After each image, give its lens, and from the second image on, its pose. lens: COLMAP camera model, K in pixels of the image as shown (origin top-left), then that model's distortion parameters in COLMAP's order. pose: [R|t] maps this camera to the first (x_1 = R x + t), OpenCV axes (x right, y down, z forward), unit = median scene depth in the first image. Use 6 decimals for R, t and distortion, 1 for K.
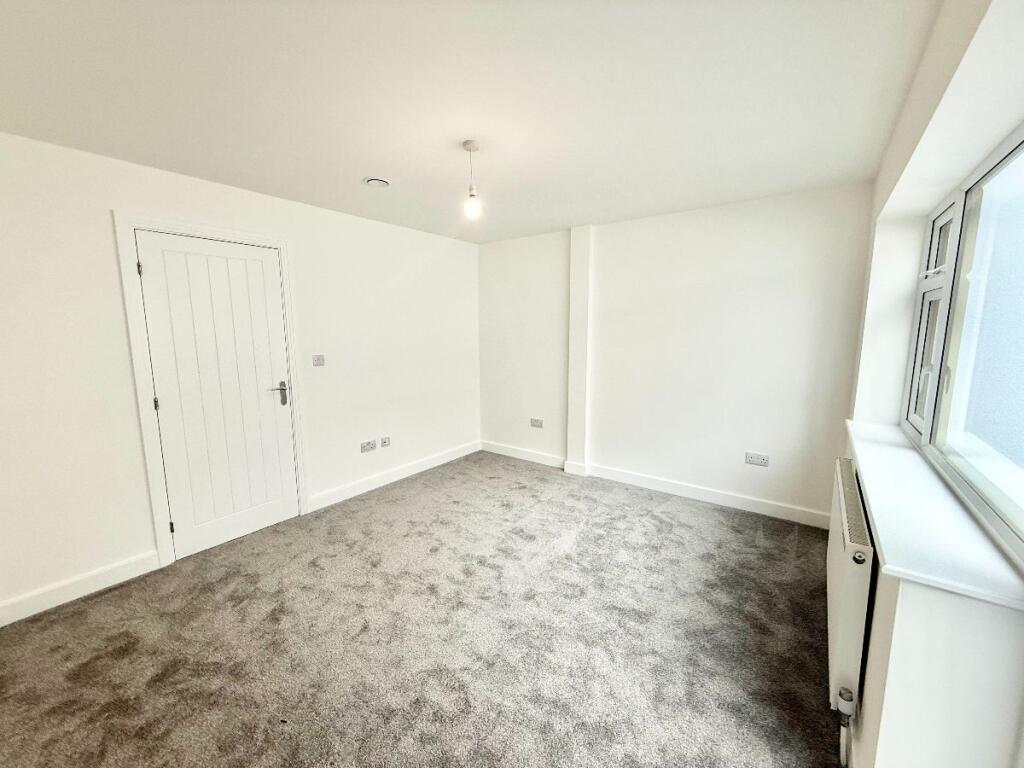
lens RADIAL K [[408.2, 0, 508.2], [0, 408.2, 381.4], [0, 0, 1]] dist [0.000687, 0.000467]
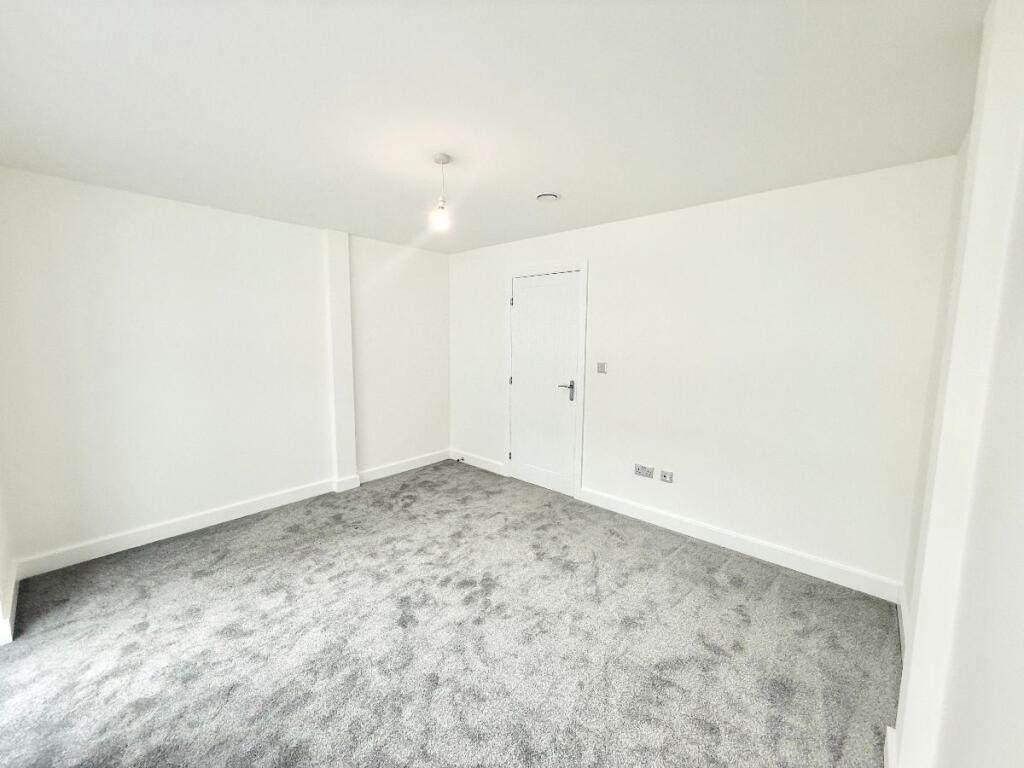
lens RADIAL K [[408.2, 0, 508.2], [0, 408.2, 381.4], [0, 0, 1]] dist [0.000687, 0.000467]
pose [[-0.084269, 0.118939, -0.989319, 0.624204], [-0.146124, 0.980642, 0.130342, -0.121569], [0.985671, 0.155547, -0.065258, 0.847744]]
